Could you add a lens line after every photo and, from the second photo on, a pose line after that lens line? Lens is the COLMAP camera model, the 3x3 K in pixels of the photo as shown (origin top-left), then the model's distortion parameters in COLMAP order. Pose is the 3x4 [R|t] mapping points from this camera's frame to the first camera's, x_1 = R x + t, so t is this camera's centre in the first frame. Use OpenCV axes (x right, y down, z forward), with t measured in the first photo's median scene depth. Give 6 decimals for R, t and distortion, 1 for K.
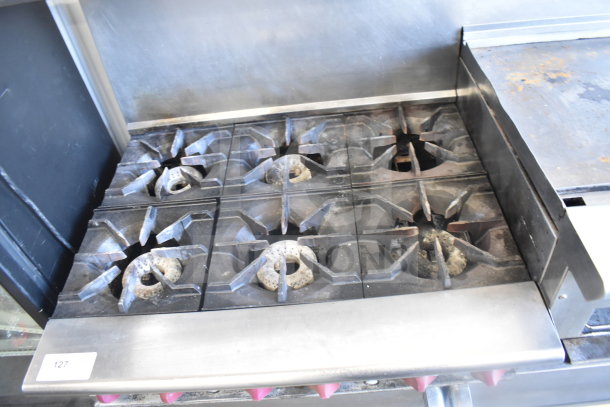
lens RADIAL K [[470.5, 0, 305.2], [0, 470.5, 202.4], [0, 0, 1]] dist [-0.101058, 0.019833]
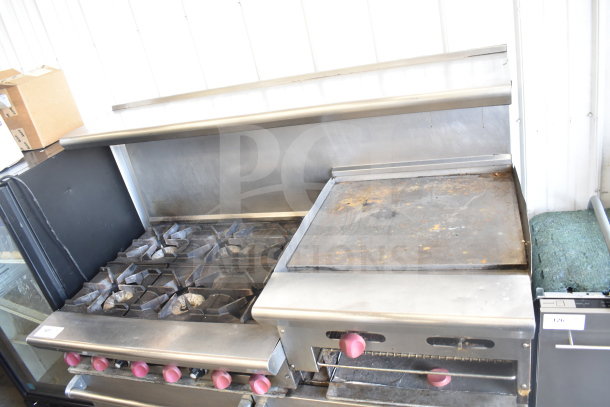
lens RADIAL K [[470.5, 0, 304.4], [0, 470.5, 203.1], [0, 0, 1]] dist [-0.101058, 0.019833]
pose [[0.943707, 0.061109, -0.325090, 0.768052], [-0.141843, 0.962604, -0.230812, 0.094534], [0.298828, 0.263930, 0.917084, -0.403695]]
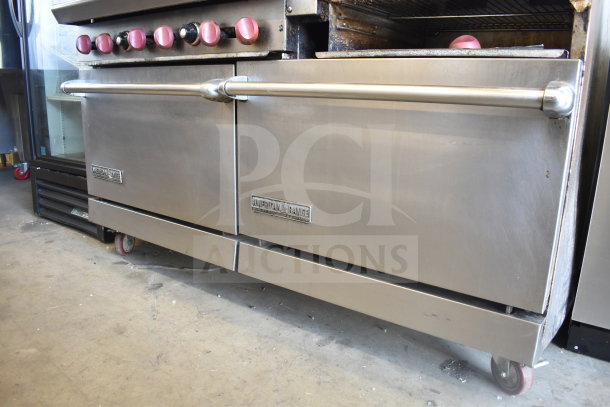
lens RADIAL K [[470.5, 0, 305.0], [0, 470.5, 202.4], [0, 0, 1]] dist [-0.101058, 0.019833]
pose [[0.797706, 0.273982, -0.537215, 1.028882], [-0.495691, 0.805250, -0.325366, 0.827545], [0.343447, 0.525839, 0.778163, 0.233896]]
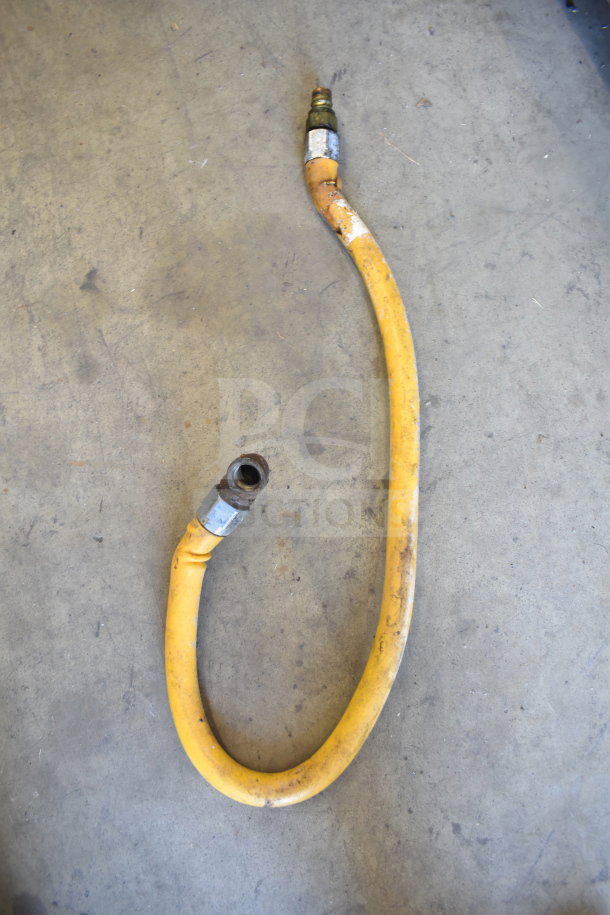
lens RADIAL K [[705.8, 0, 305.3], [0, 705.8, 455.5], [0, 0, 1]] dist [-0.101058, 0.019833]
pose [[0.347842, 0.936964, -0.033240, 0.750768], [-0.697683, 0.282368, 0.658412, 0.569102], [0.626294, -0.205832, 0.751924, 0.382779]]
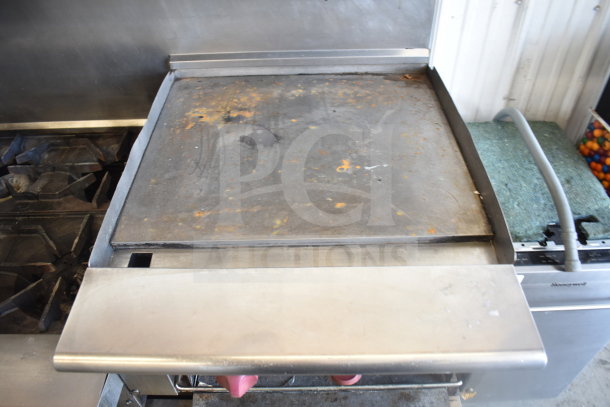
lens RADIAL K [[470.5, 0, 303.3], [0, 470.5, 202.8], [0, 0, 1]] dist [-0.101058, 0.019833]
pose [[0.995336, 0.072571, 0.063564, 0.588097], [-0.072990, 0.997323, 0.004291, -0.099326], [-0.063083, -0.008911, 0.997969, 0.009737]]
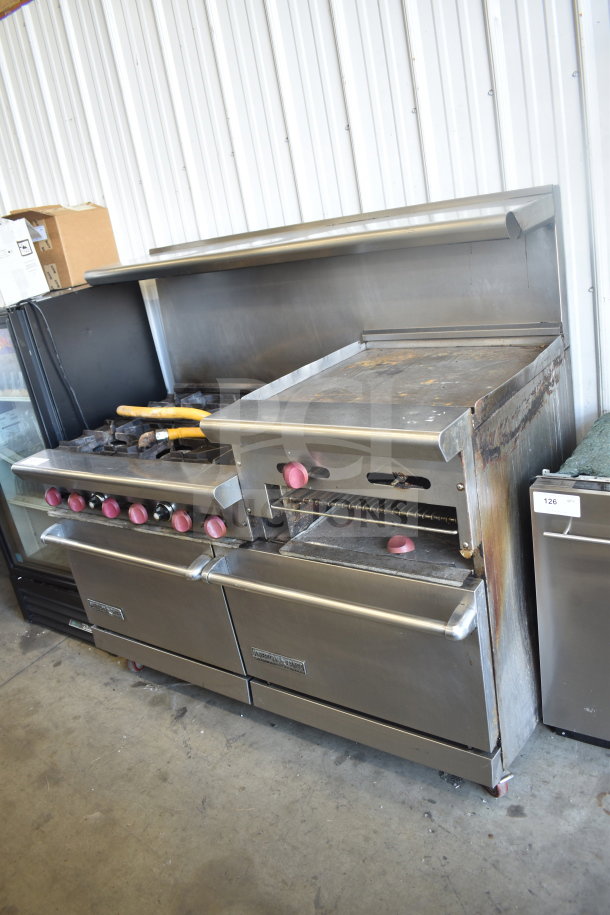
lens RADIAL K [[705.8, 0, 306.2], [0, 705.8, 454.6], [0, 0, 1]] dist [-0.101058, 0.019833]
pose [[0.813302, 0.174924, -0.554925, 1.364606], [-0.338982, 0.917610, -0.207564, 0.394473], [0.472897, 0.356922, 0.805590, -0.526115]]
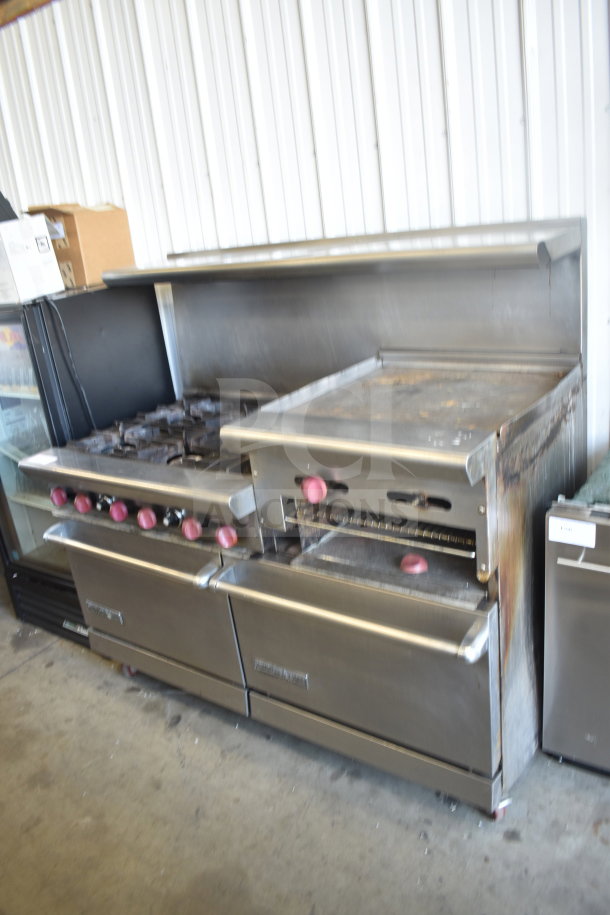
lens RADIAL K [[705.8, 0, 305.2], [0, 705.8, 455.8], [0, 0, 1]] dist [-0.101058, 0.019833]
pose [[0.812214, 0.212477, -0.543288, 1.308397], [-0.385511, 0.894467, -0.226517, 0.413515], [0.437824, 0.393424, 0.808411, -0.559742]]
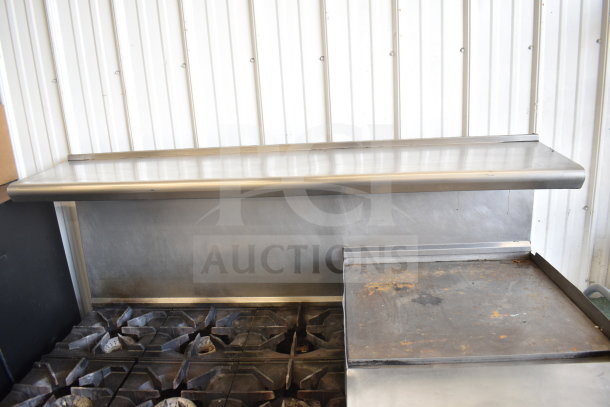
lens RADIAL K [[470.5, 0, 305.5], [0, 470.5, 202.1], [0, 0, 1]] dist [-0.101058, 0.019833]
pose [[0.995309, 0.079612, -0.054970, 0.299793], [-0.095864, 0.888131, -0.449481, 0.128308], [0.013036, 0.452642, 0.891597, -0.292875]]
